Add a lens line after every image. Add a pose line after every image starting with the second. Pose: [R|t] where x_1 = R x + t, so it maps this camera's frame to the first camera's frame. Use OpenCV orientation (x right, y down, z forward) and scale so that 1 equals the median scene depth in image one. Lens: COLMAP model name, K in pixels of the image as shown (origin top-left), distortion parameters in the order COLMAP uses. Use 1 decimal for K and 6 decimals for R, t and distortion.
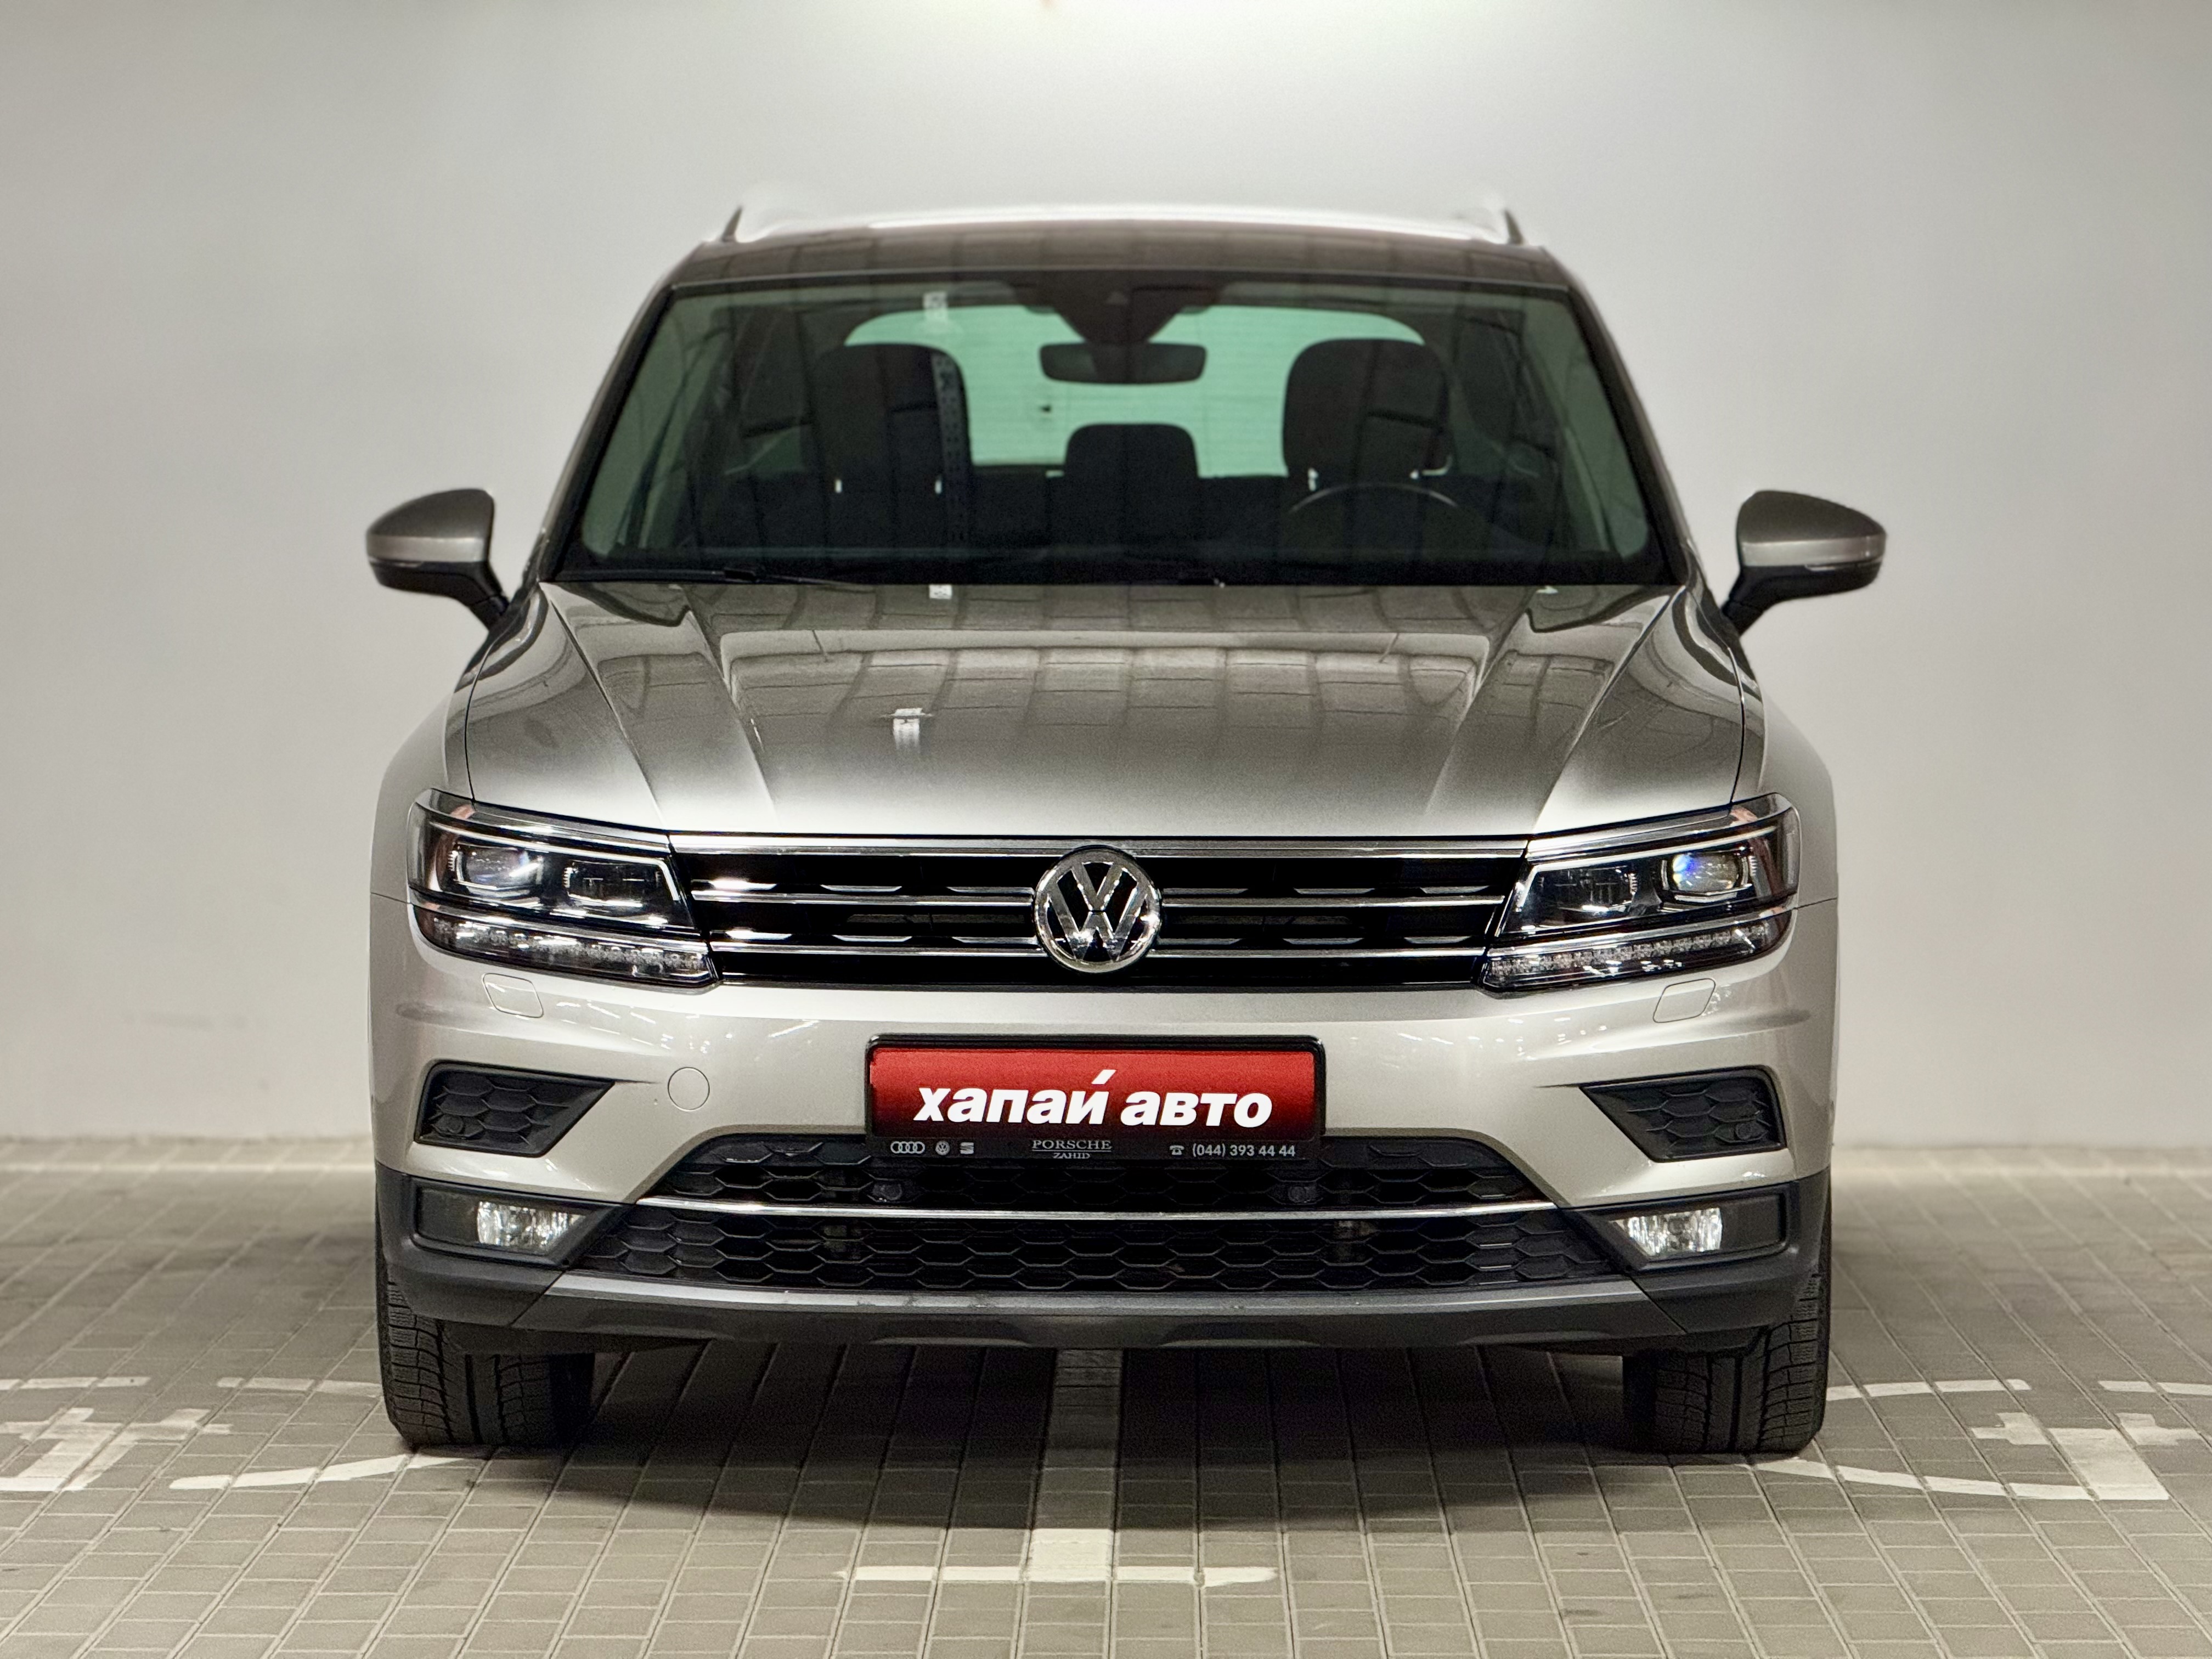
lens RADIAL K [[7696.8, 0, 1105.9], [0, 7696.8, 845.8], [0, 0, 1]] dist [0.691179, 0.000000]
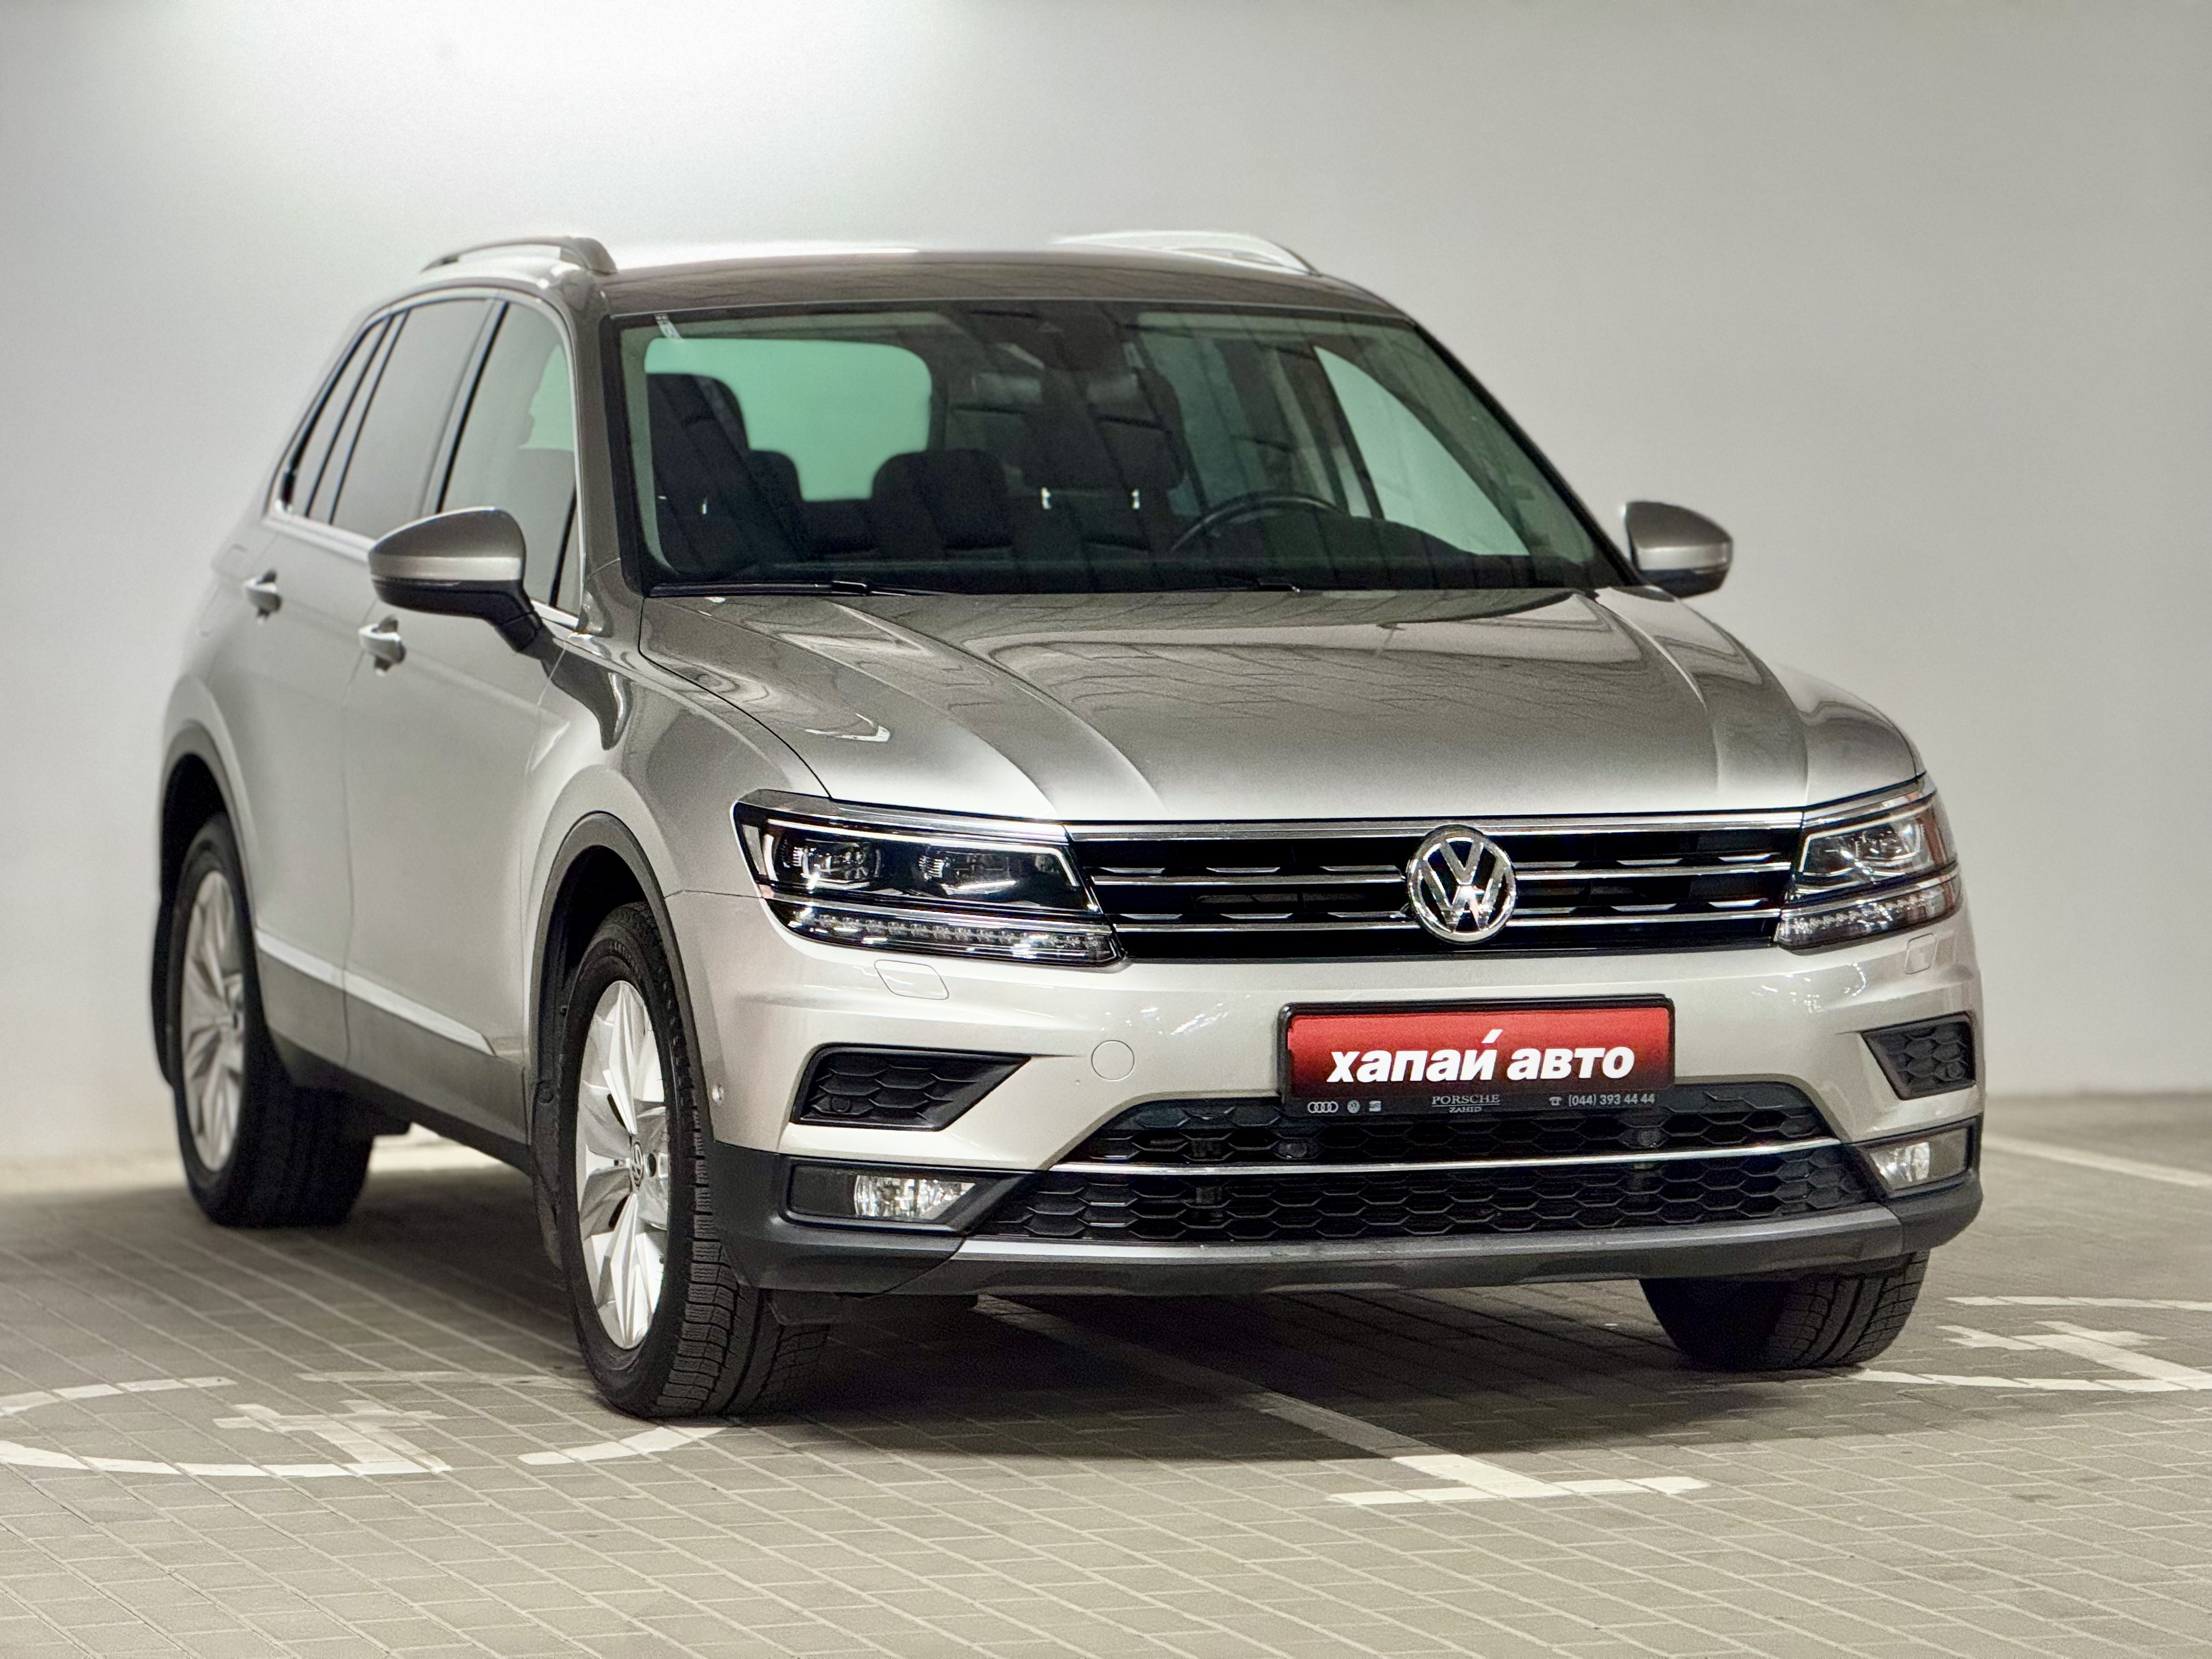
lens RADIAL K [[7696.8, 0, 1107.7], [0, 7696.8, 824.0], [0, 0, 1]] dist [0.691179, 0.000000]
pose [[0.933835, -0.022353, 0.357006, -0.435519], [0.025995, 0.999647, -0.005407, 0.004415], [-0.356759, 0.014329, 0.934087, -0.000525]]
